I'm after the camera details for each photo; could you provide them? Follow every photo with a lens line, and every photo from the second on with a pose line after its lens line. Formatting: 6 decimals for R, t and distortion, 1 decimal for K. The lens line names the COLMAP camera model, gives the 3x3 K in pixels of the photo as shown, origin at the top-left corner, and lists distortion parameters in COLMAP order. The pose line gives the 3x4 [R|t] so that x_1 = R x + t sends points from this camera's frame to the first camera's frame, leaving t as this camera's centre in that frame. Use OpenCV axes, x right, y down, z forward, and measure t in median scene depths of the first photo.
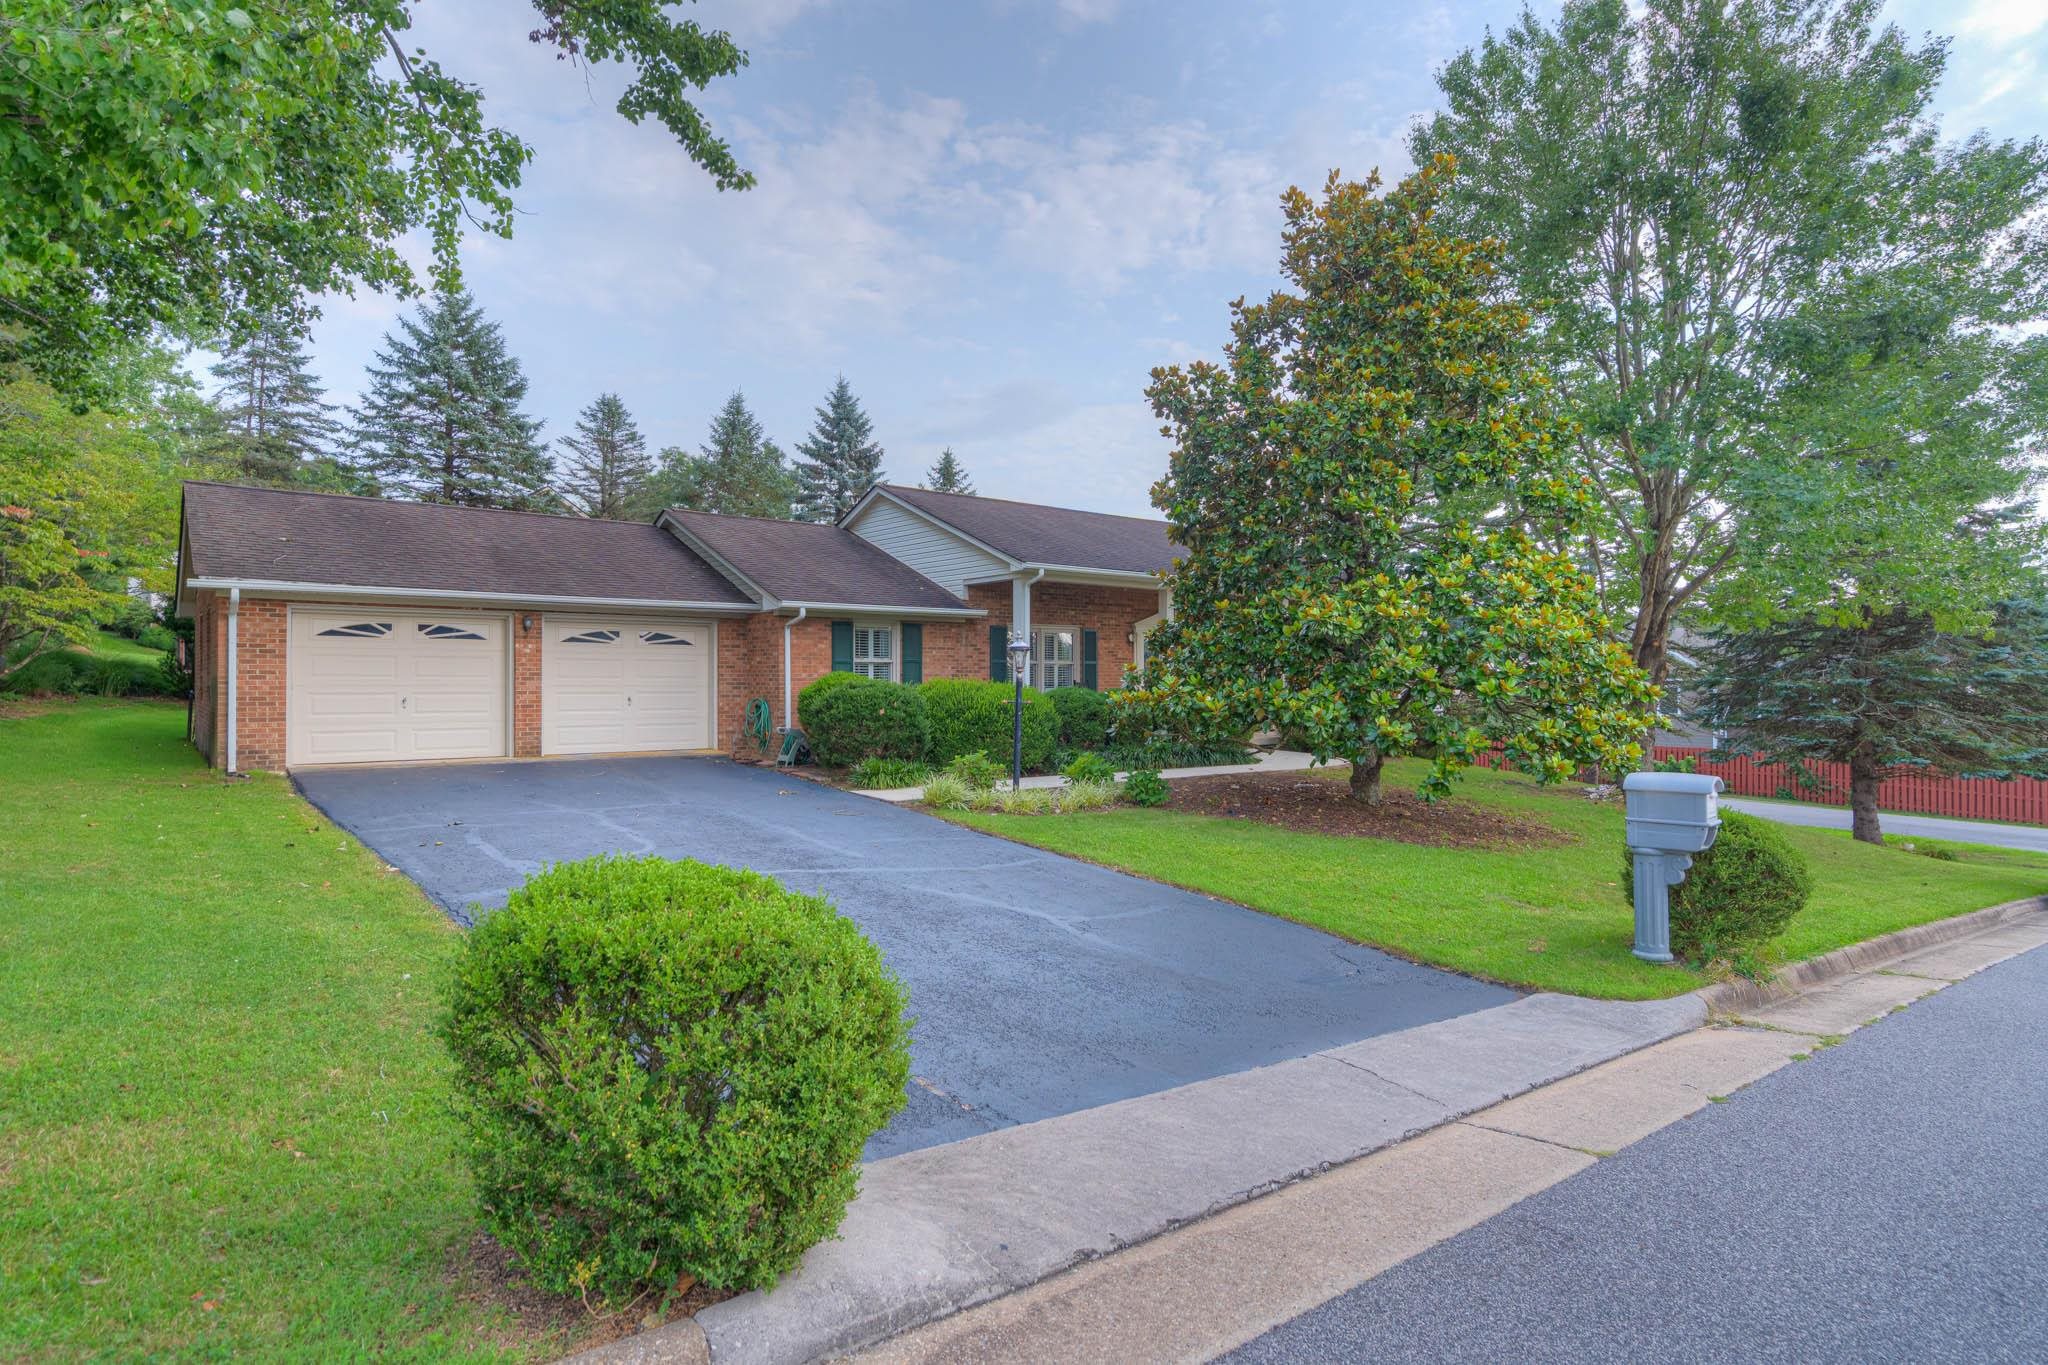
lens RADIAL K [[1050.2, 0, 1024.0], [0, 1050.2, 682.5], [0, 0, 1]] dist [-0.000137, -0.000010]
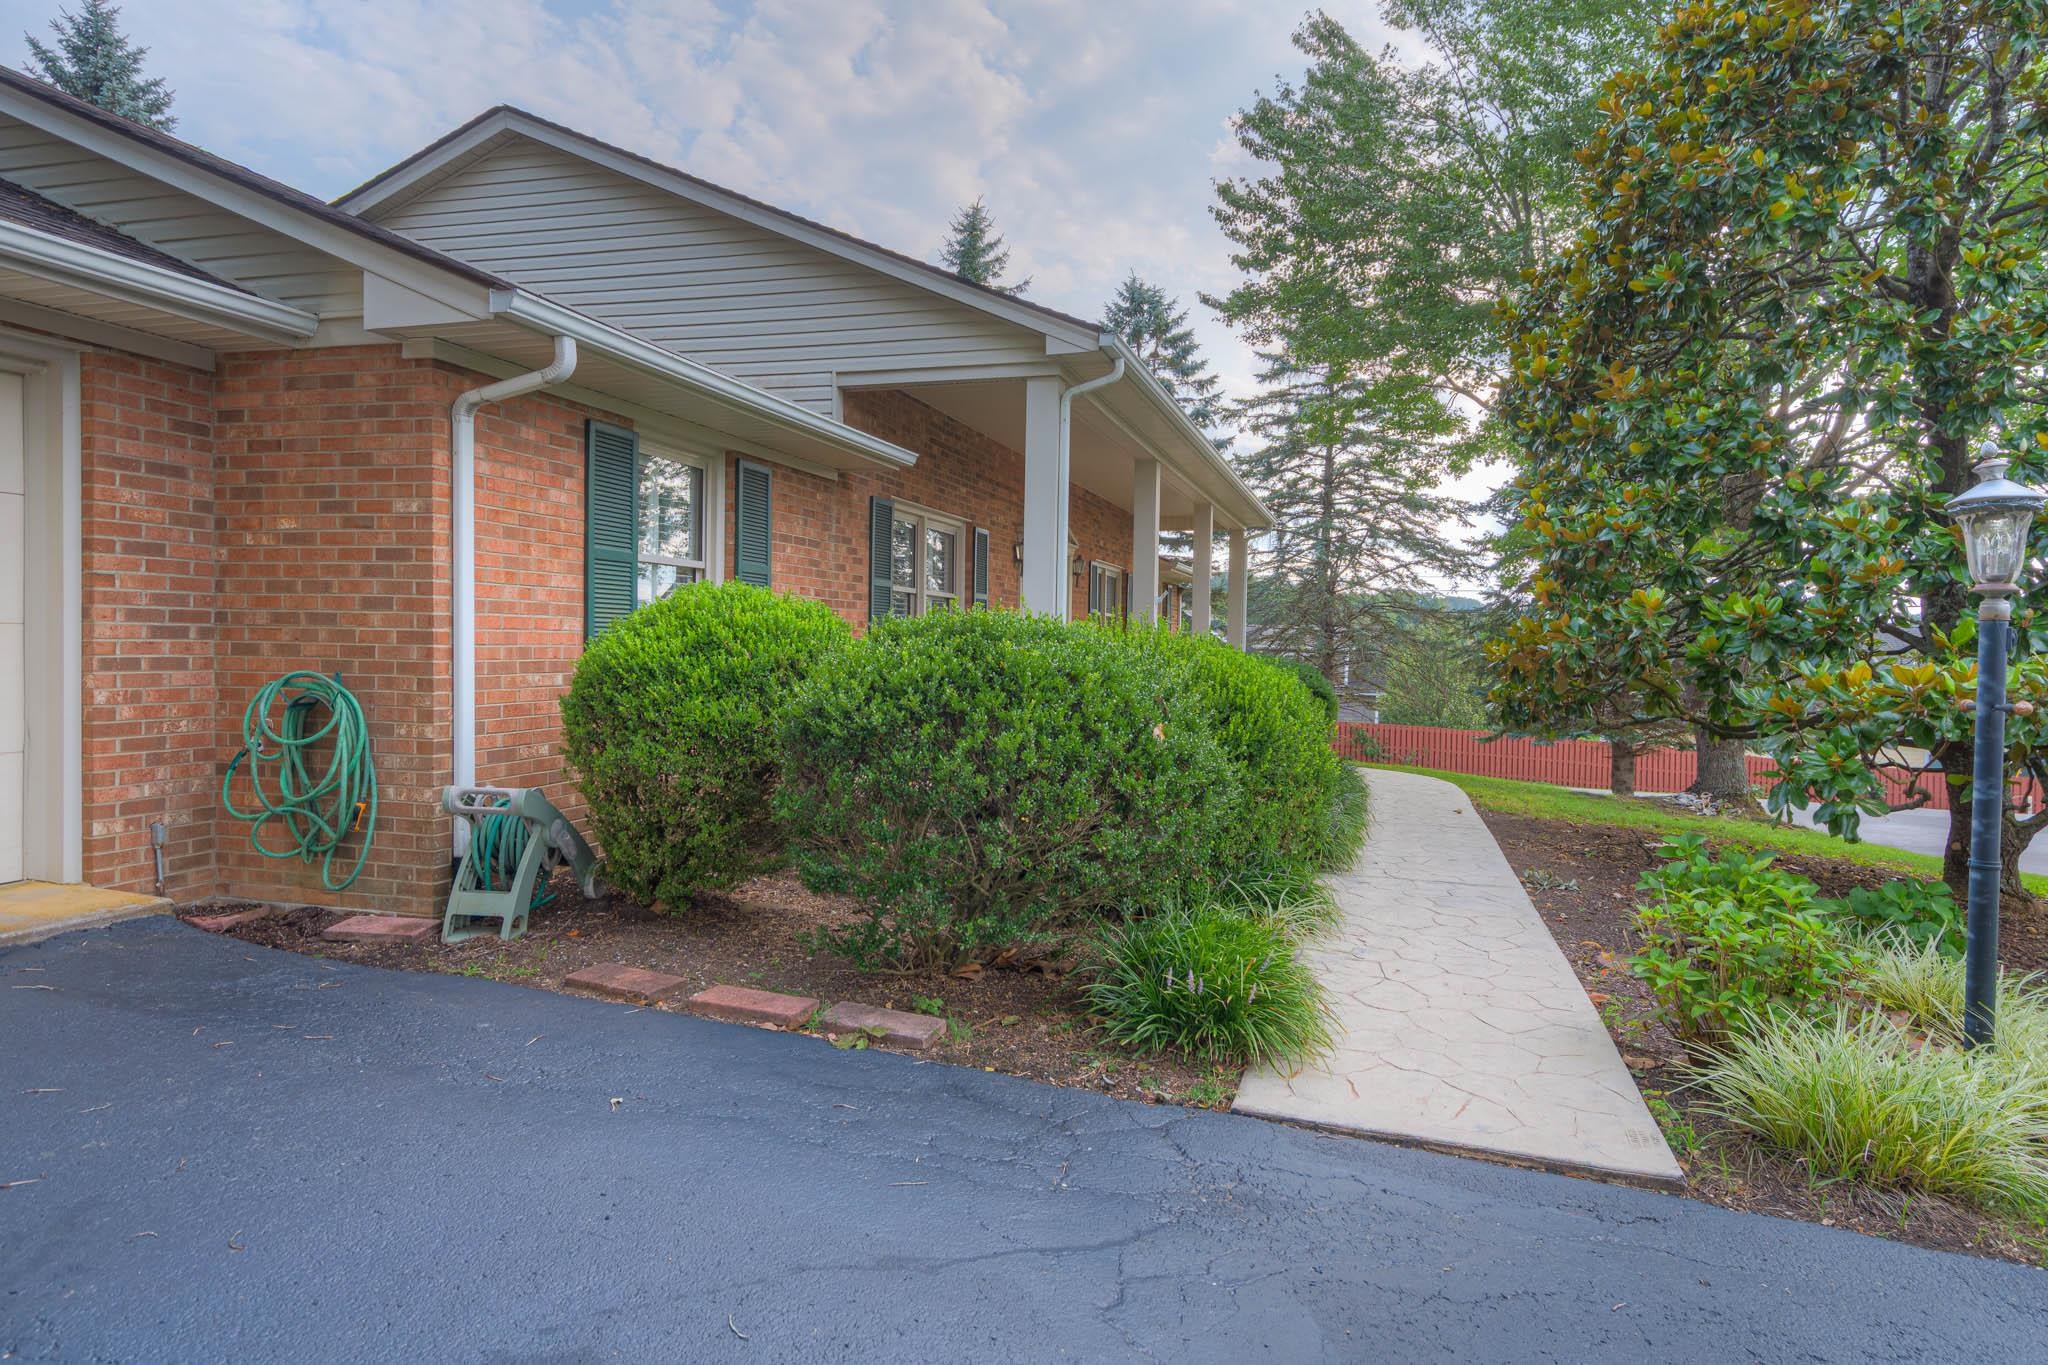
lens RADIAL K [[1103.2, 0, 1024.0], [0, 1103.2, 682.5], [0, 0, 1]] dist [0.000935, 0.000449]
pose [[0.803554, -0.009723, 0.595152, -0.274401], [-0.009414, 0.999534, 0.029039, 0.007178], [-0.595157, -0.028937, 0.803088, 0.677542]]
